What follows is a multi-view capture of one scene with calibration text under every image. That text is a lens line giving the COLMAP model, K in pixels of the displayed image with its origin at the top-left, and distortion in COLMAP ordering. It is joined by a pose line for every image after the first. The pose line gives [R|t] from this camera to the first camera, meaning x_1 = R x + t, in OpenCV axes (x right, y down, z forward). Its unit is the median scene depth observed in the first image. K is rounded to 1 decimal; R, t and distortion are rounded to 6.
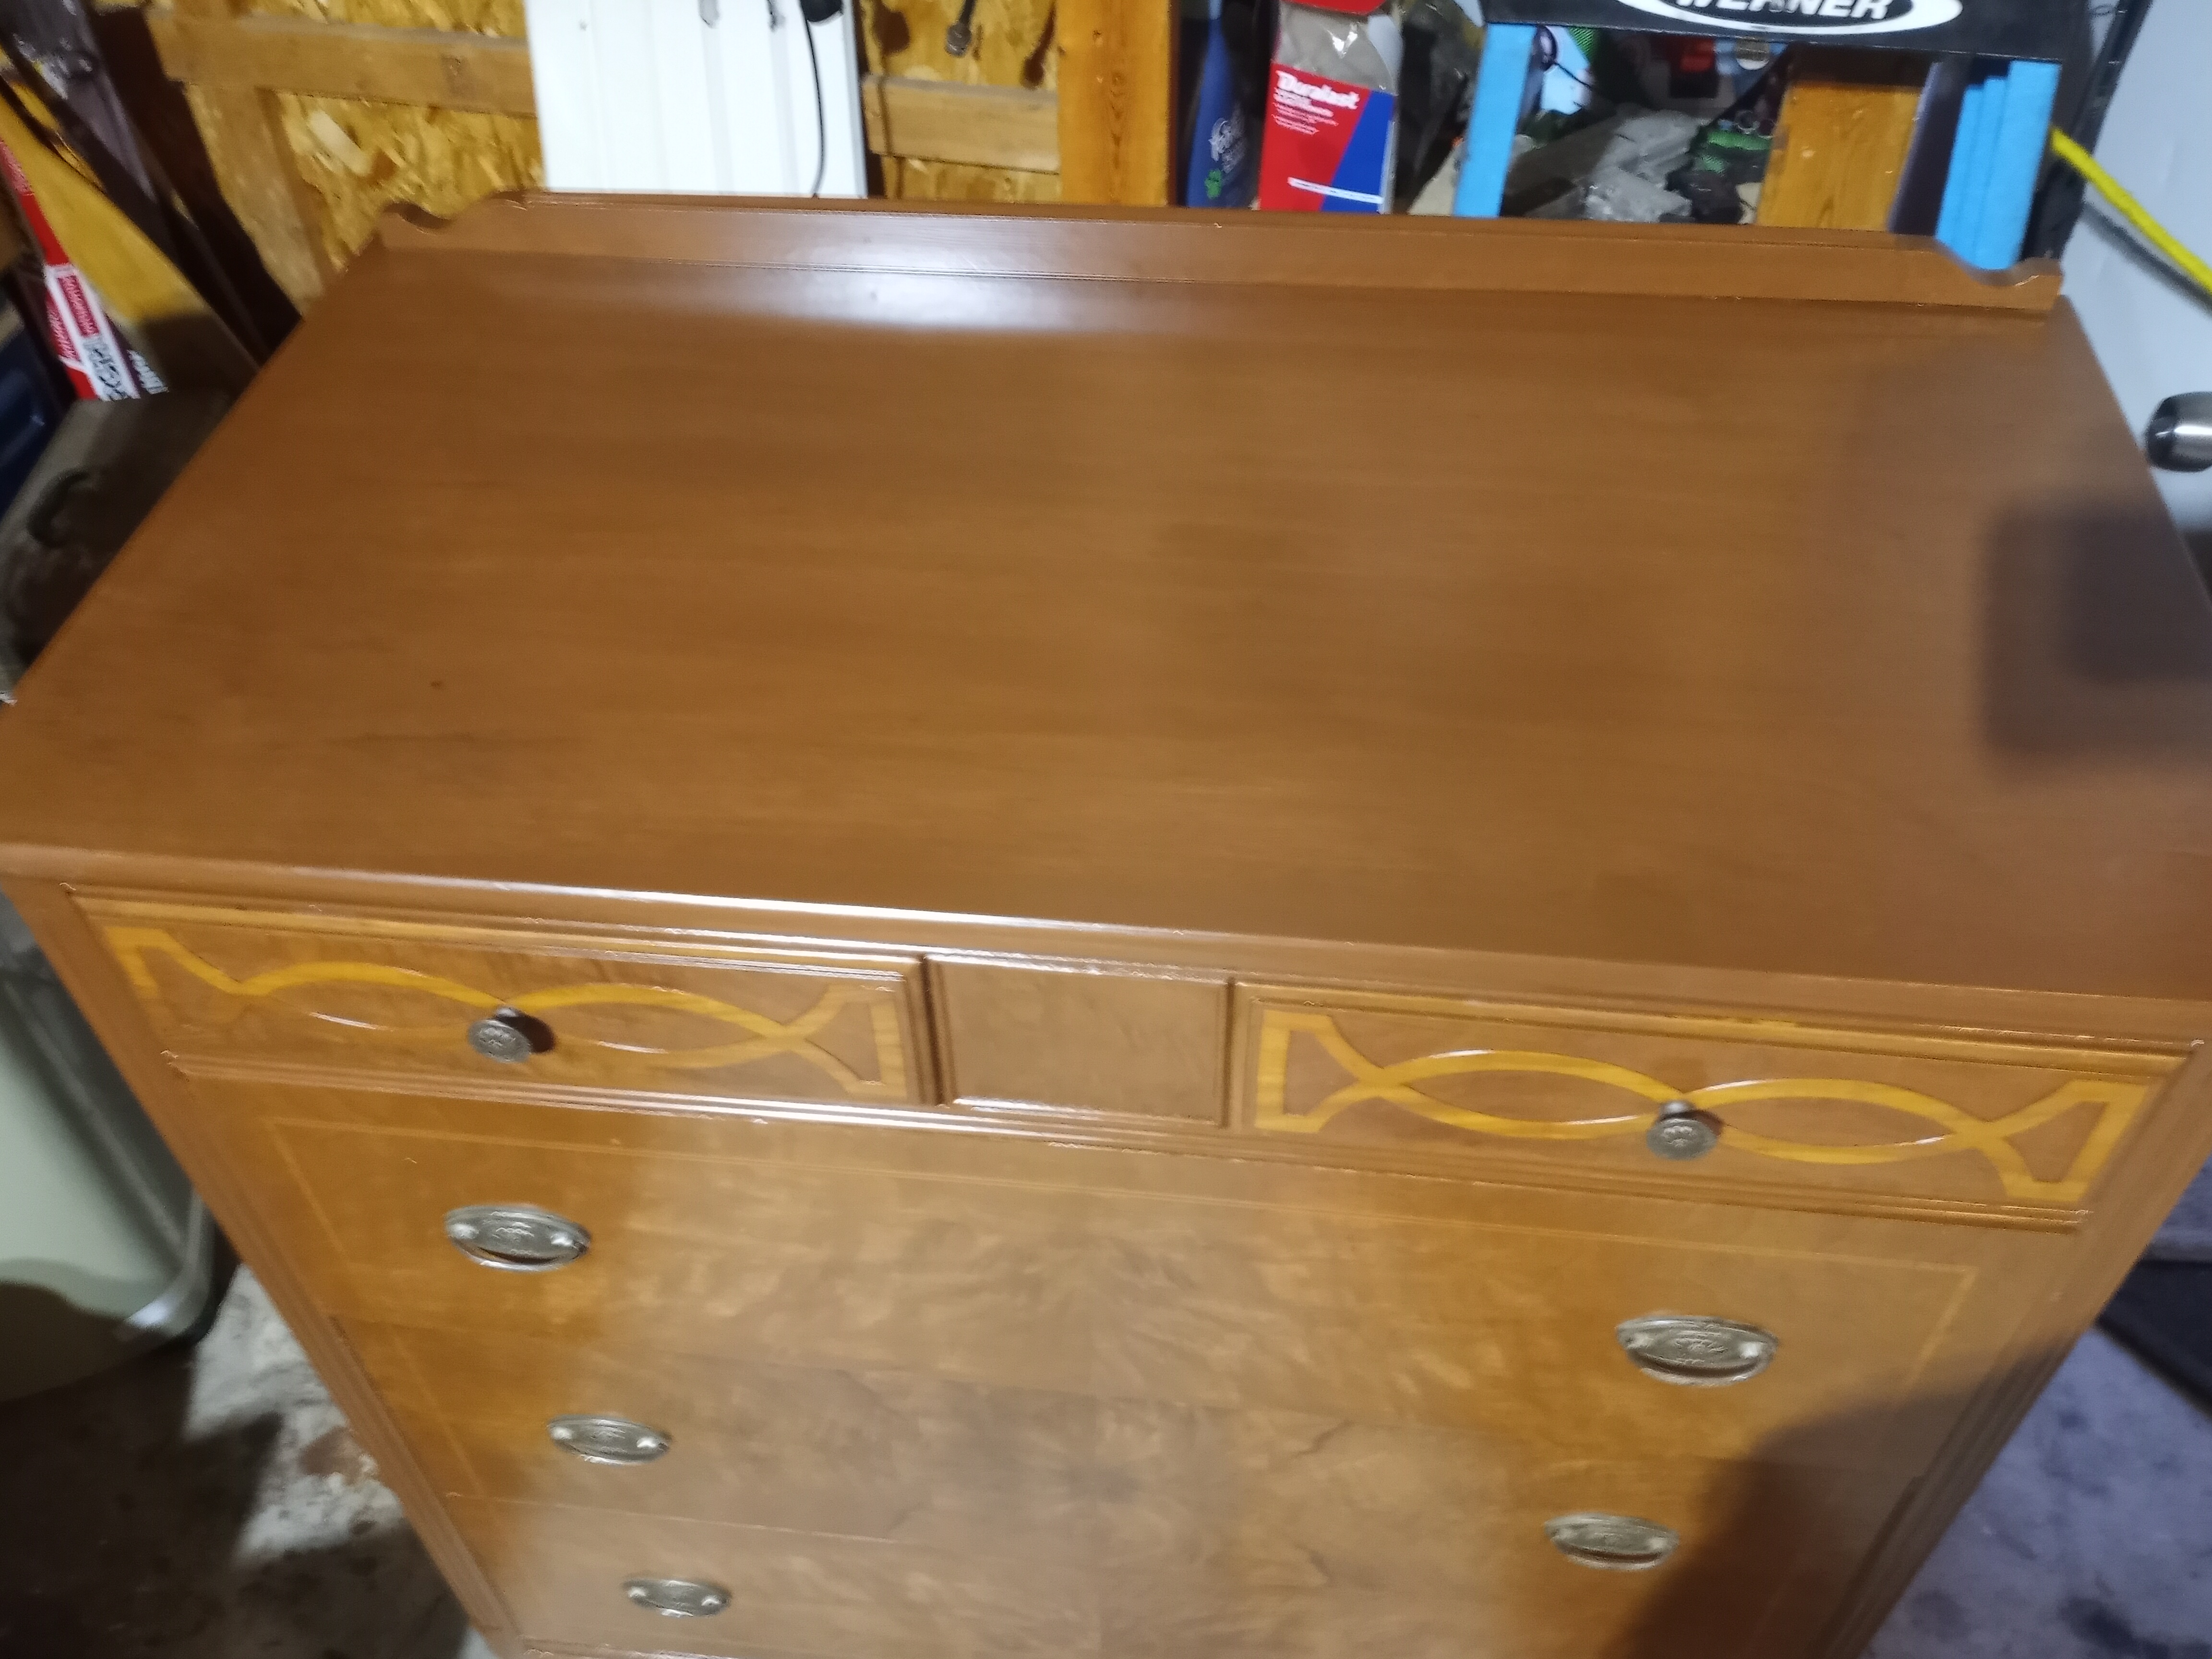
lens RADIAL K [[1929.3, 0, 1106.0], [0, 1929.3, 829.5], [0, 0, 1]] dist [0.094906, -0.217563]
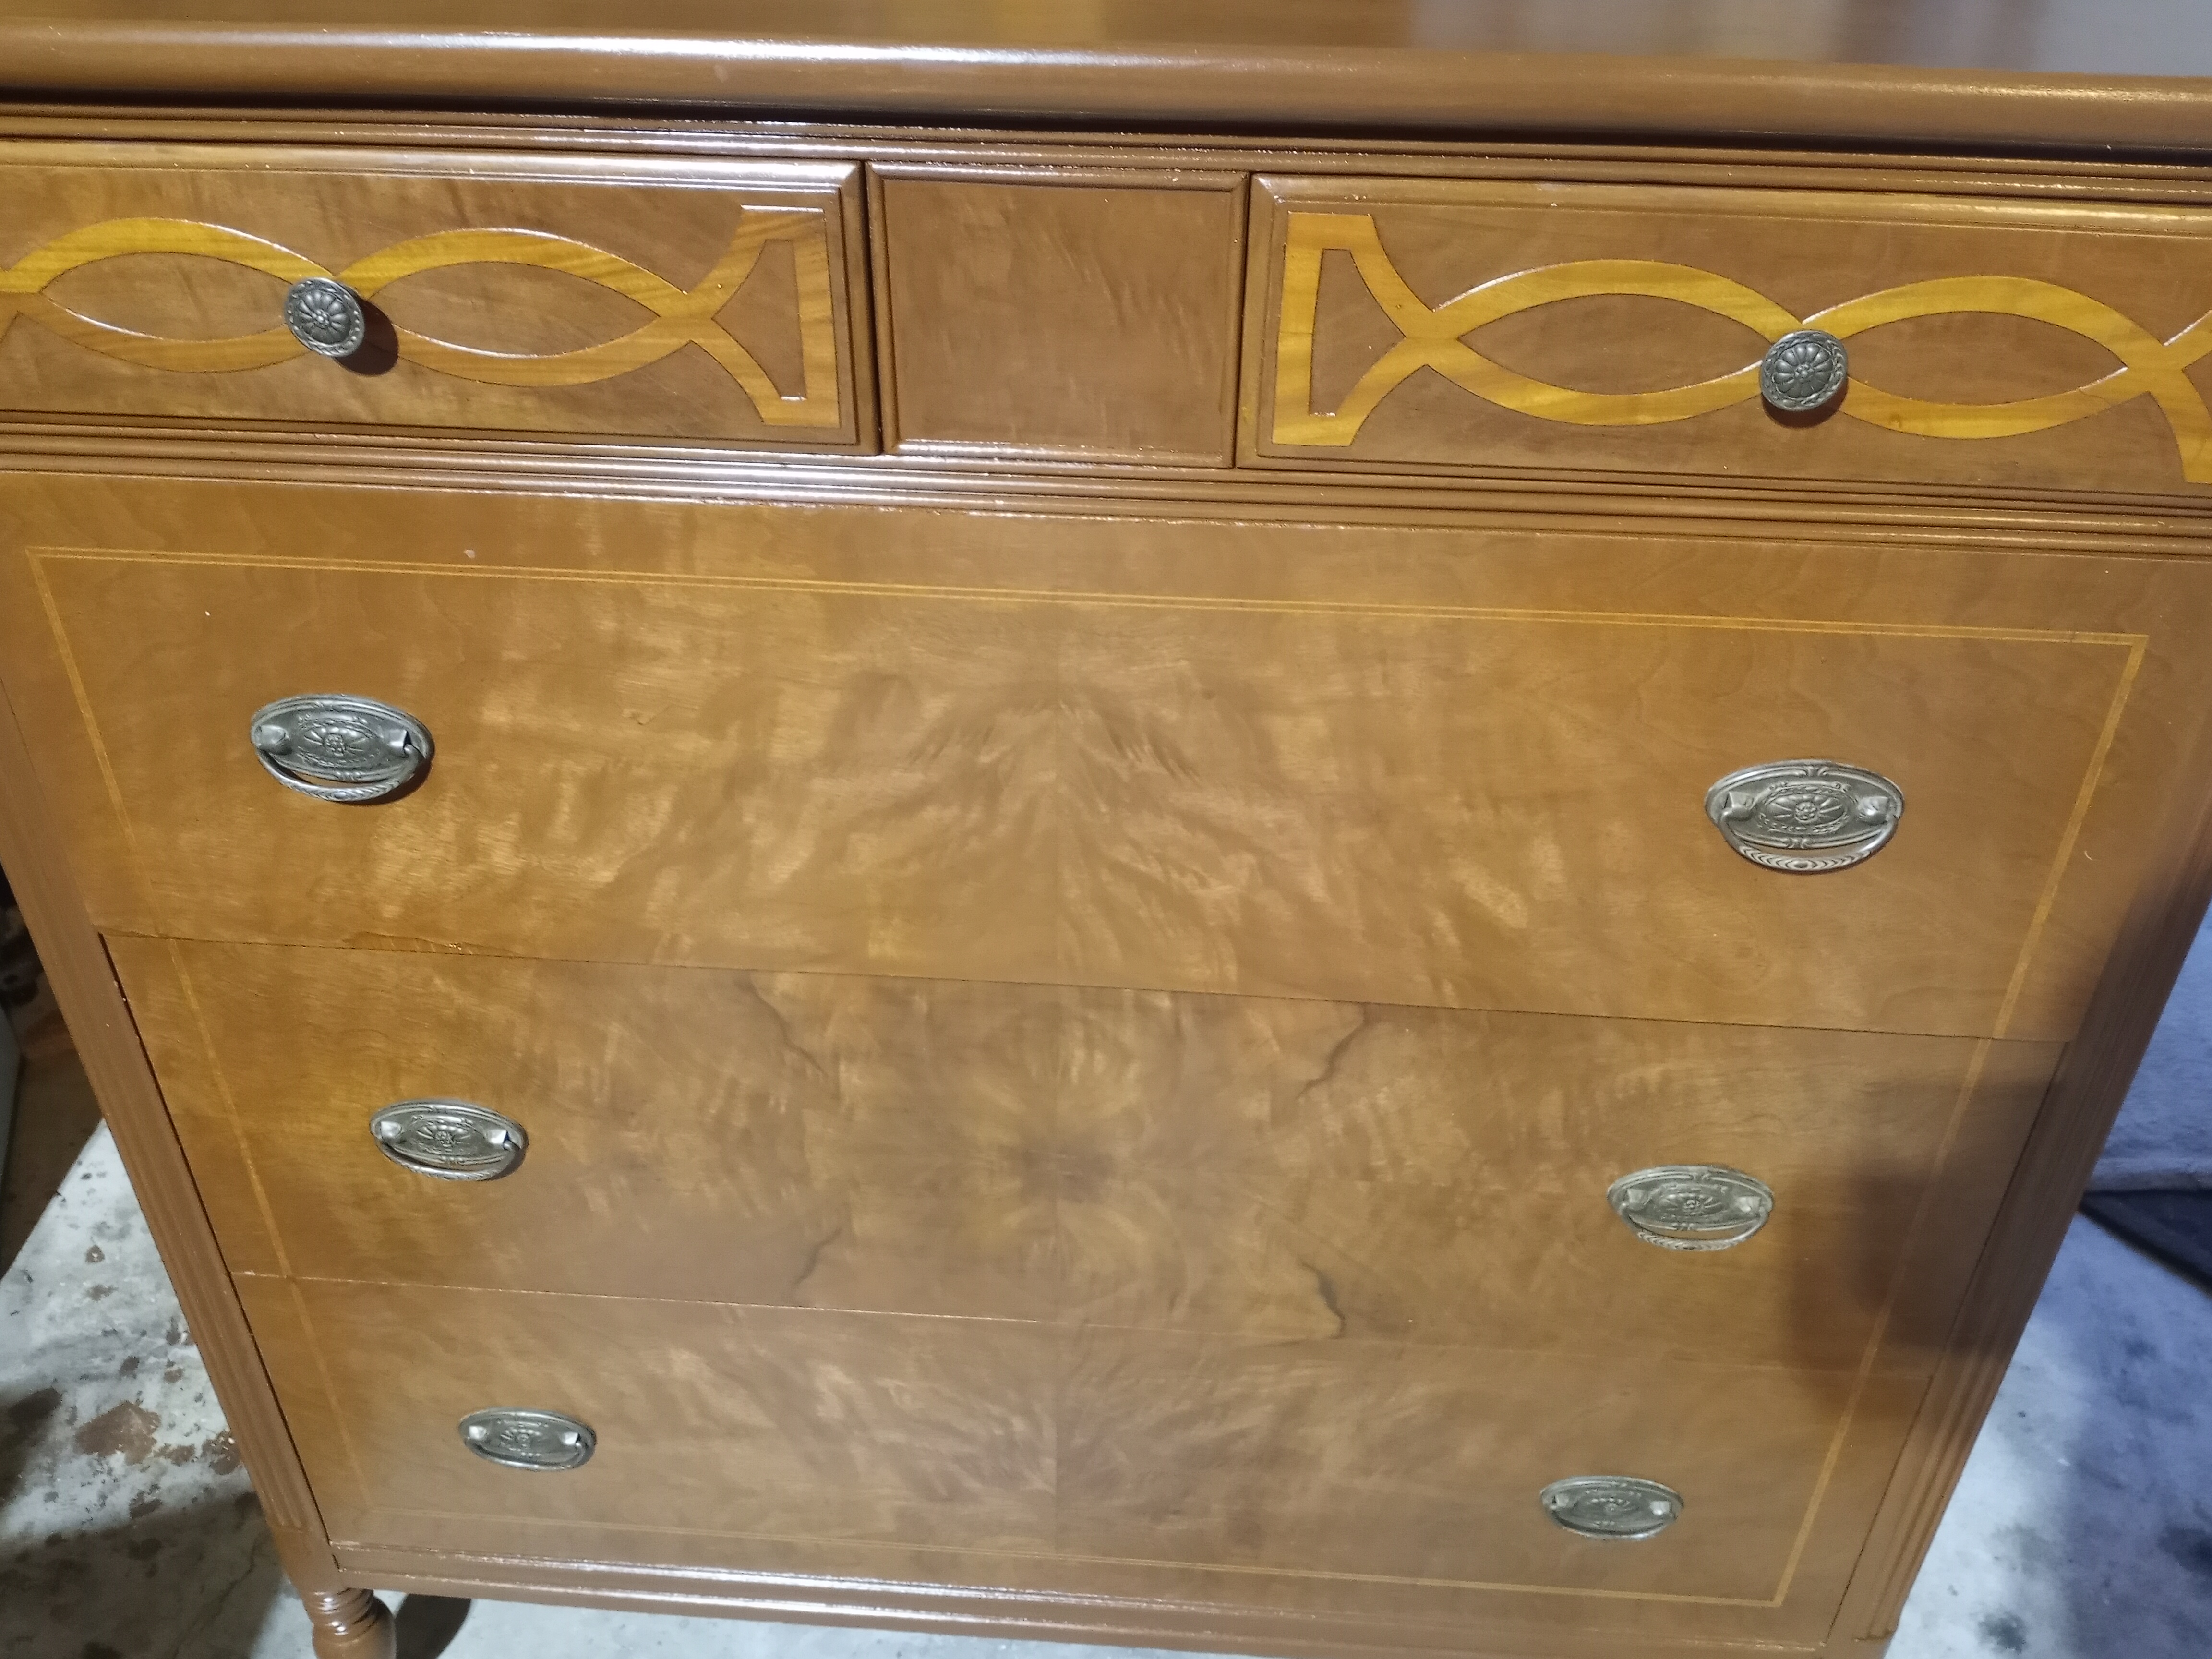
lens RADIAL K [[1929.3, 0, 1106.0], [0, 1929.3, 829.5], [0, 0, 1]] dist [0.094906, -0.217563]
pose [[0.998519, -0.004558, 0.054215, -0.032648], [0.014323, 0.983355, -0.181129, 0.404344], [-0.052487, 0.181637, 0.981964, 0.208849]]
